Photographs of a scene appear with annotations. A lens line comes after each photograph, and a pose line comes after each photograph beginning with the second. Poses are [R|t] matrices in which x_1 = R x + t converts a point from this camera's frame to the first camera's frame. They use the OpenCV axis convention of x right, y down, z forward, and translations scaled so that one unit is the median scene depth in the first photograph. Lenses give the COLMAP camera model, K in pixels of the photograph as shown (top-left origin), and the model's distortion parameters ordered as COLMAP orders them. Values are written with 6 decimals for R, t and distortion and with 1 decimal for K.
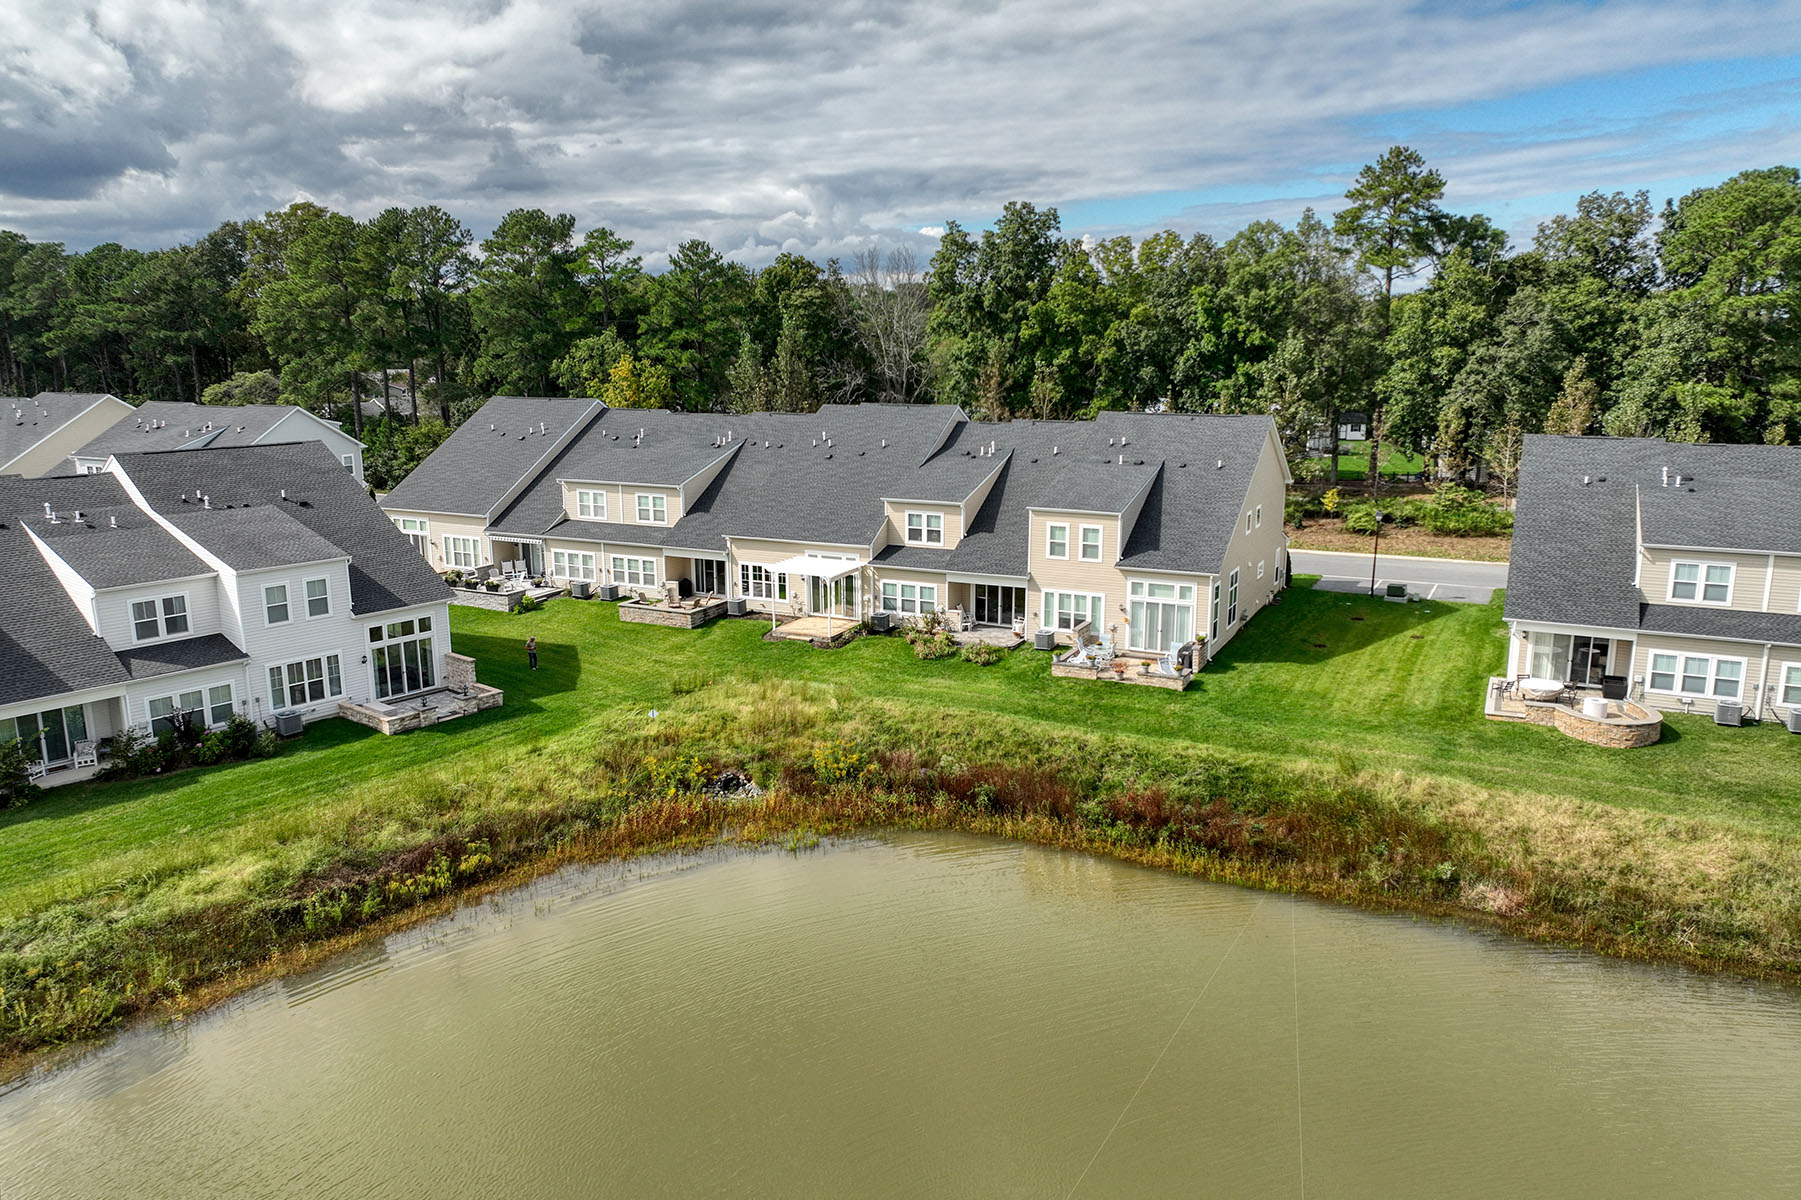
lens RADIAL K [[1266.2, 0, 908.7], [0, 1266.2, 586.0], [0, 0, 1]] dist [0.020756, 0.001789]
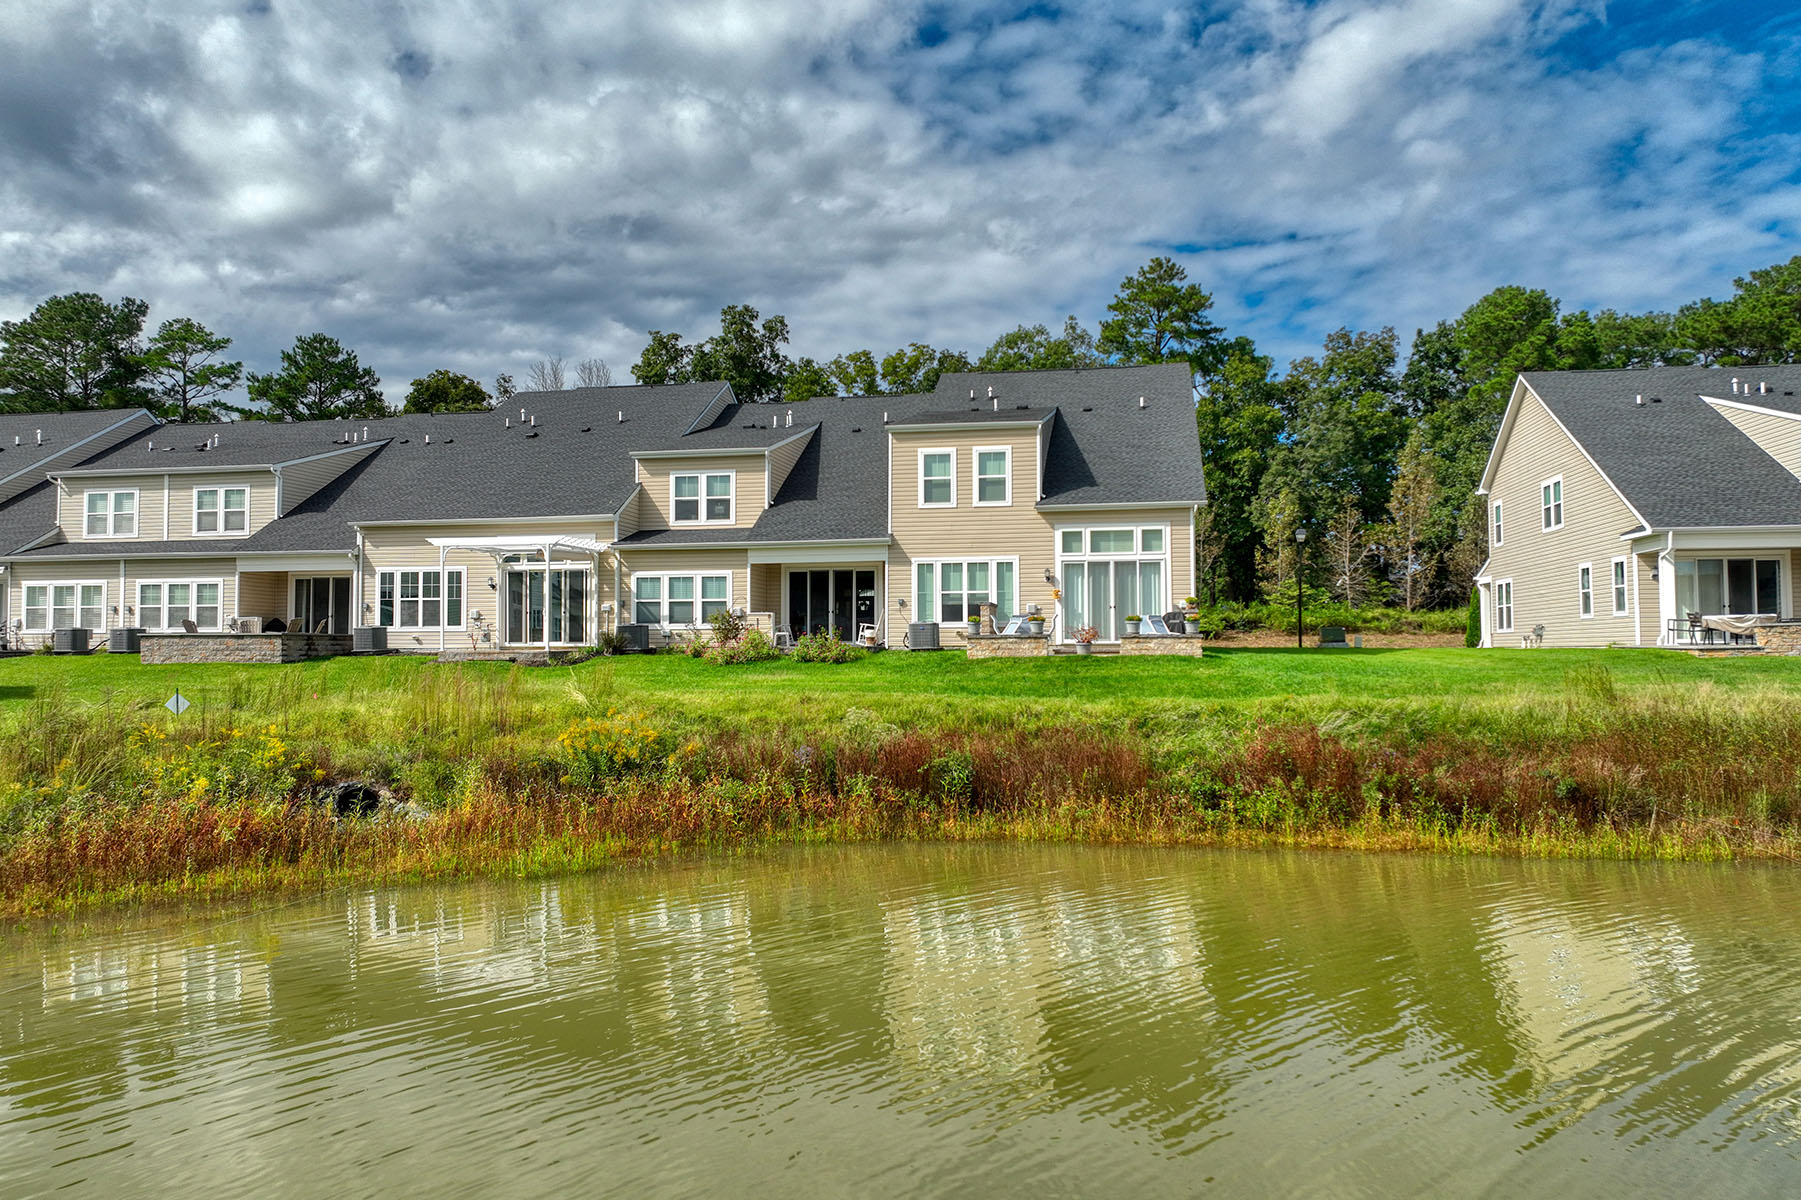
lens RADIAL K [[1266.2, 0, 905.5], [0, 1266.2, 605.4], [0, 0, 1]] dist [0.020756, 0.001789]
pose [[0.962740, 0.011622, 0.270177, -0.059171], [0.049781, 0.974387, -0.219300, 0.147134], [-0.265806, 0.224579, 0.937503, 0.398434]]
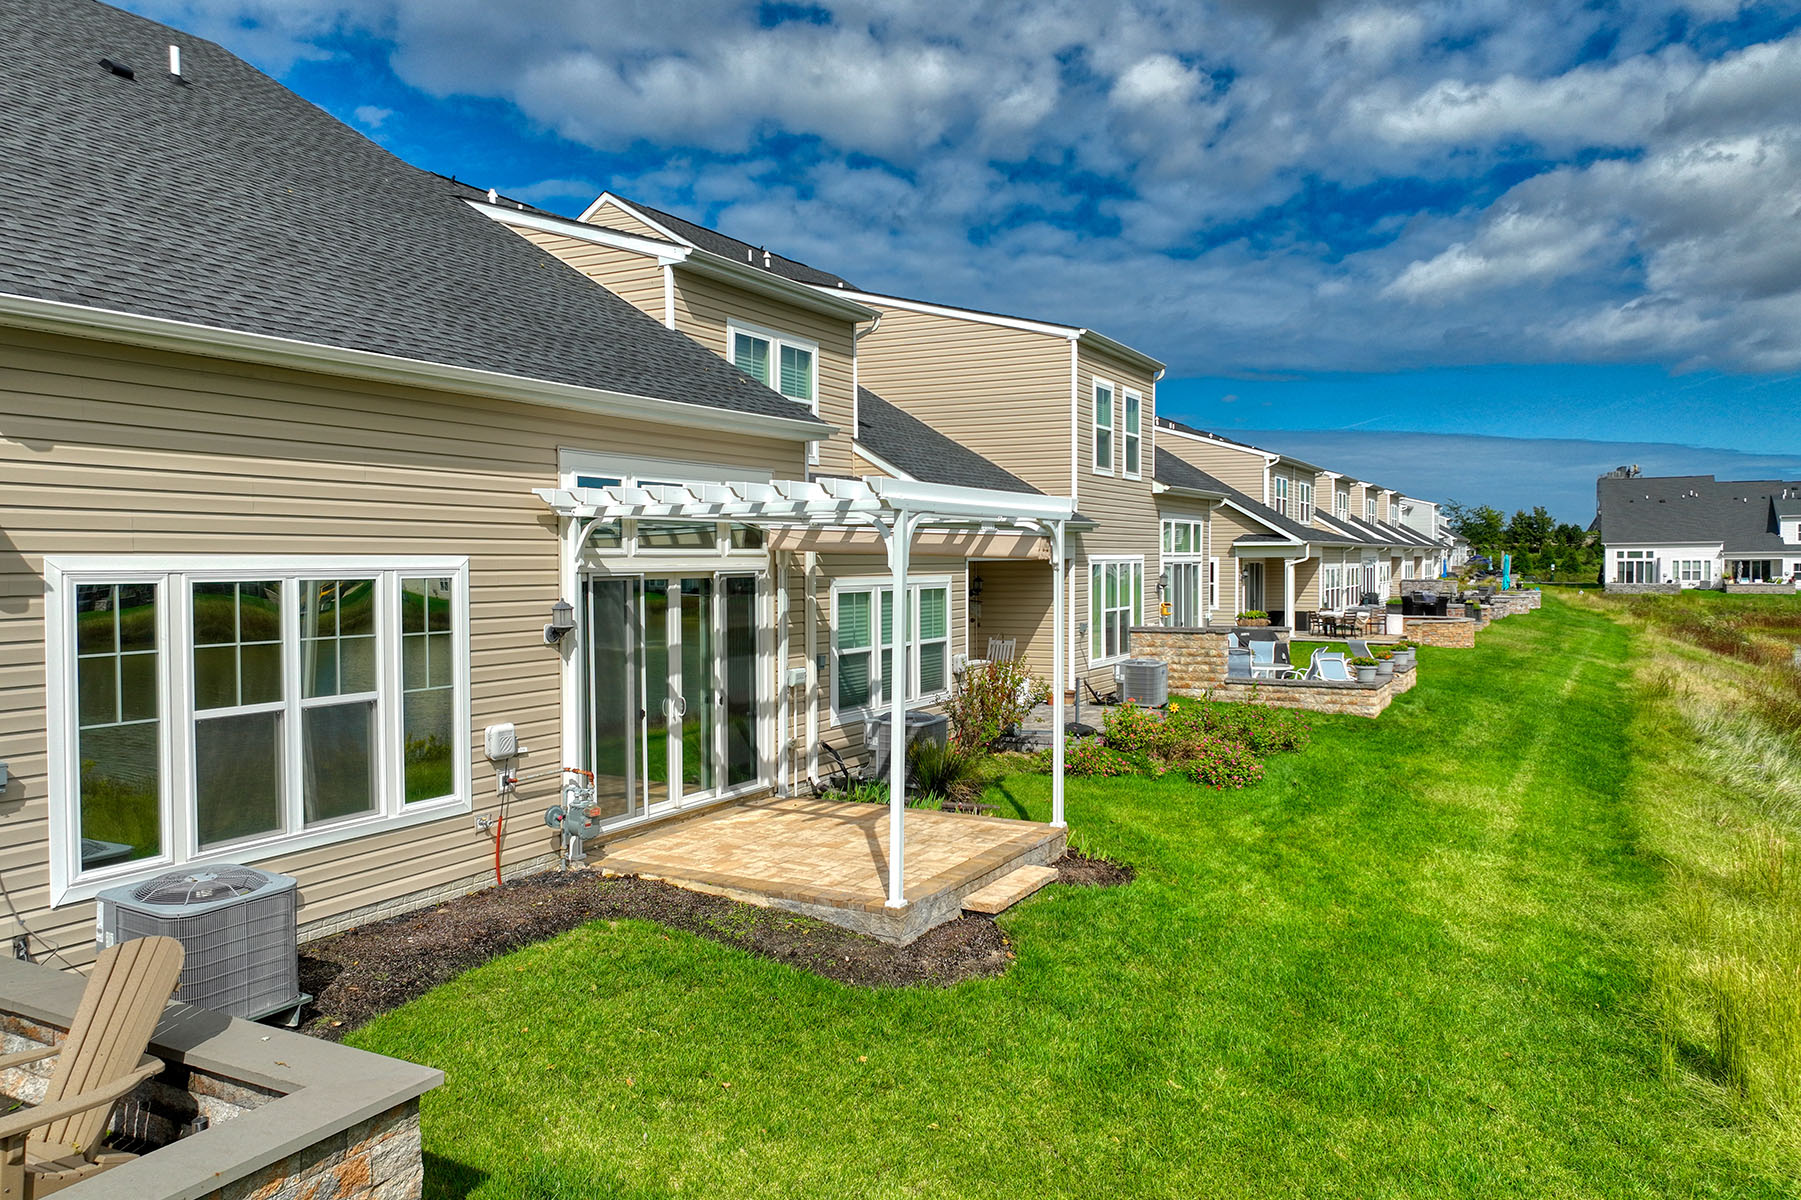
lens RADIAL K [[1266.2, 0, 906.9], [0, 1266.2, 592.7], [0, 0, 1]] dist [0.020756, 0.001789]
pose [[0.017217, -0.019019, 0.999671, -0.252468], [0.205468, 0.978548, 0.015078, -0.003662], [-0.978512, 0.205141, 0.020756, 0.971966]]
